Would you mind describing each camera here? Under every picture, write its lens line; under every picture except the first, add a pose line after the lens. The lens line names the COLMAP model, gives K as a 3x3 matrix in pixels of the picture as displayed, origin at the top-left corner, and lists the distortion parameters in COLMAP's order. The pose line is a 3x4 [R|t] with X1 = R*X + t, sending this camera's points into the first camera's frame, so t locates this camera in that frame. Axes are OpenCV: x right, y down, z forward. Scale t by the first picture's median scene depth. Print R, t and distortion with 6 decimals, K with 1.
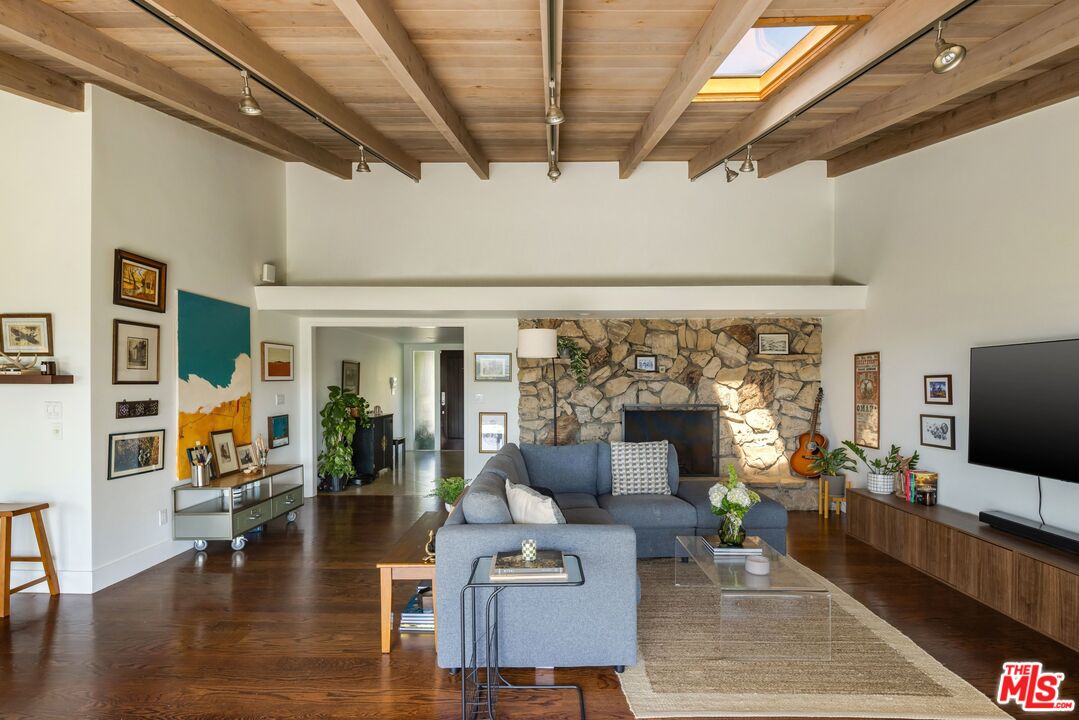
lens RADIAL K [[536.2, 0, 542.6], [0, 536.2, 384.7], [0, 0, 1]] dist [0.002029, 0.000065]
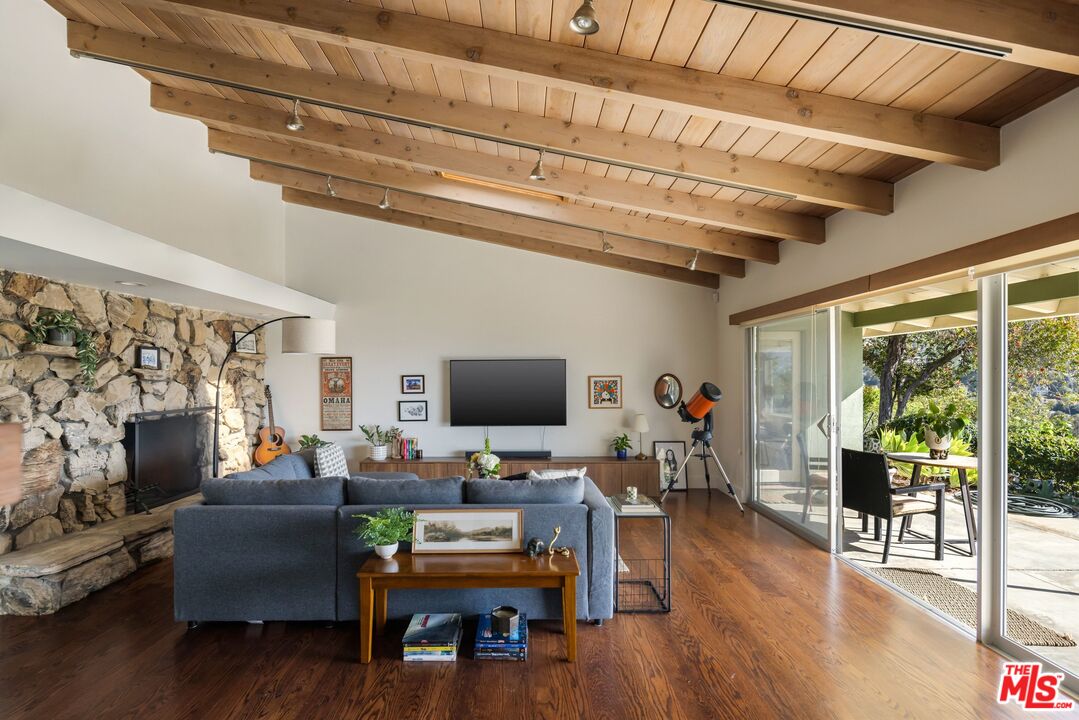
lens RADIAL K [[520.6, 0, 523.9], [0, 520.6, 373.0], [0, 0, 1]] dist [-0.001098, -0.000605]
pose [[-0.013672, 0.002084, 0.999904, -0.553508], [0.007458, 0.999970, -0.001982, -0.013304], [-0.999879, 0.007430, -0.013687, 0.488223]]
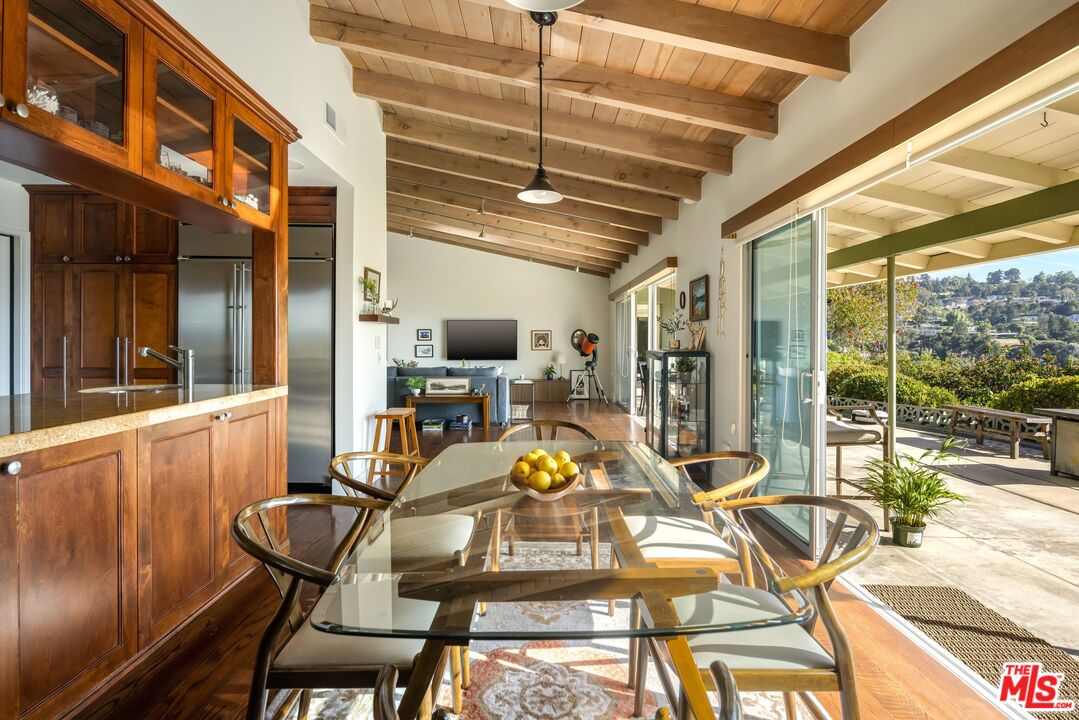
lens RADIAL K [[532.4, 0, 543.8], [0, 532.4, 342.6], [0, 0, 1]] dist [-0.005115, -0.001462]
pose [[-0.031849, -0.005363, 0.999478, -1.282646], [0.000758, 0.999985, 0.005390, 0.023125], [-0.999492, 0.000929, -0.031845, 0.356923]]
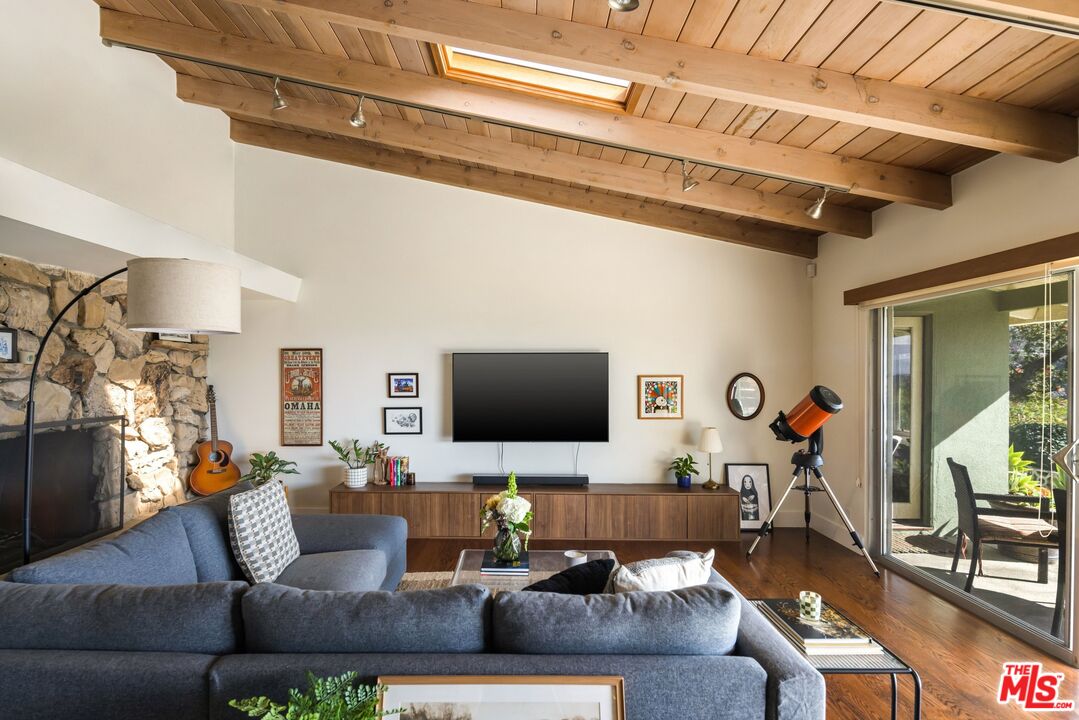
lens RADIAL K [[527.0, 0, 516.7], [0, 527.0, 373.3], [0, 0, 1]] dist [-0.000685, -0.001310]
pose [[0.000644, -0.002099, 0.999998, -0.294099], [0.002319, 0.999995, 0.002098, -0.013325], [-0.999997, 0.002318, 0.000649, 0.525676]]
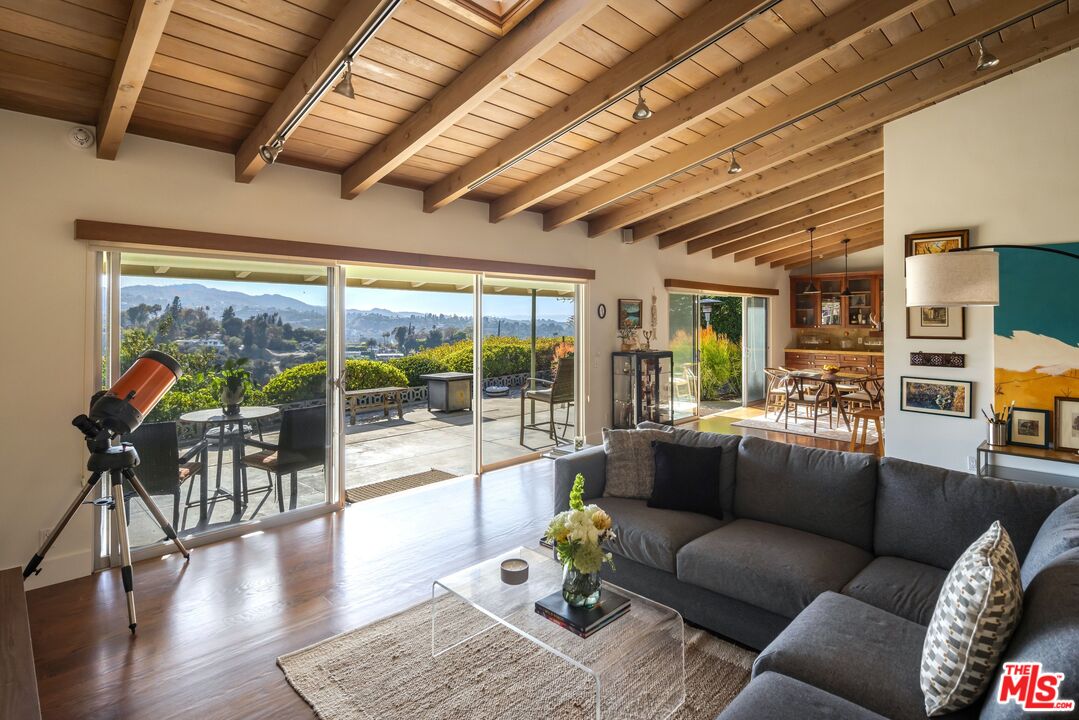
lens RADIAL K [[553.1, 0, 540.9], [0, 553.1, 303.6], [0, 0, 1]] dist [0.004042, 0.000427]
pose [[-0.688551, -0.023724, -0.724799, 0.476222], [-0.004447, 0.999584, -0.028494, -0.025995], [0.725174, -0.016396, -0.688371, 0.772207]]
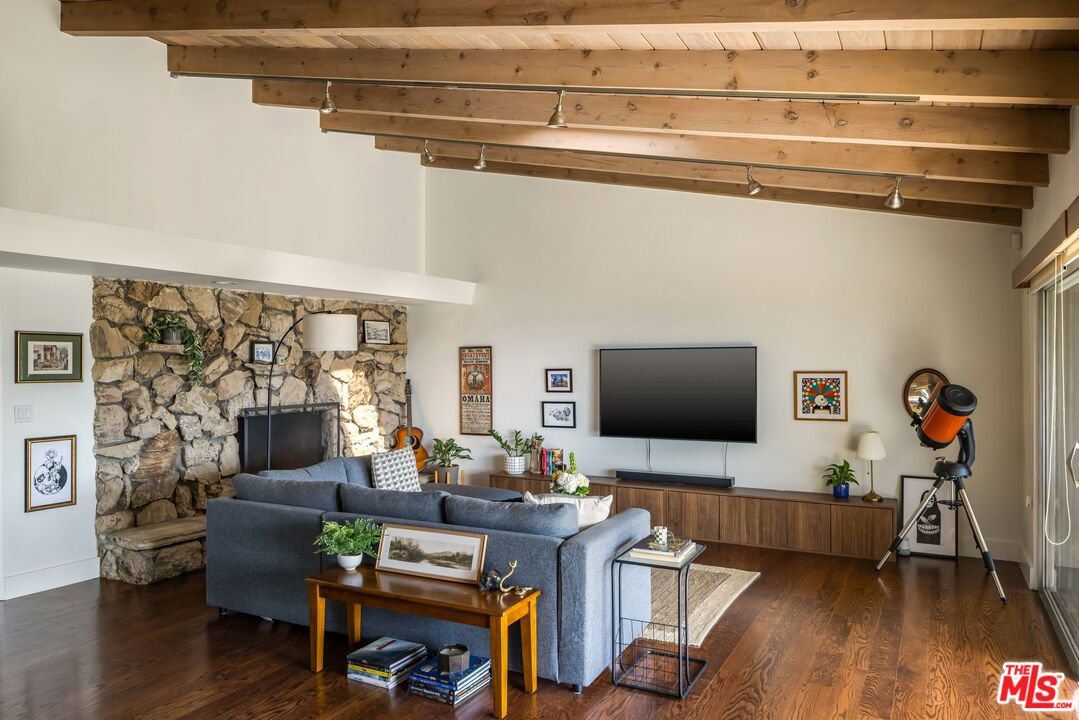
lens RADIAL K [[753.2, 0, 525.1], [0, 753.2, 363.7], [0, 0, 1]] dist [0.003261, -0.000719]
pose [[0.462314, -0.005137, 0.886701, -0.579518], [0.008085, 0.999966, 0.001577, -0.023114], [-0.886679, 0.006440, 0.462340, 0.190376]]
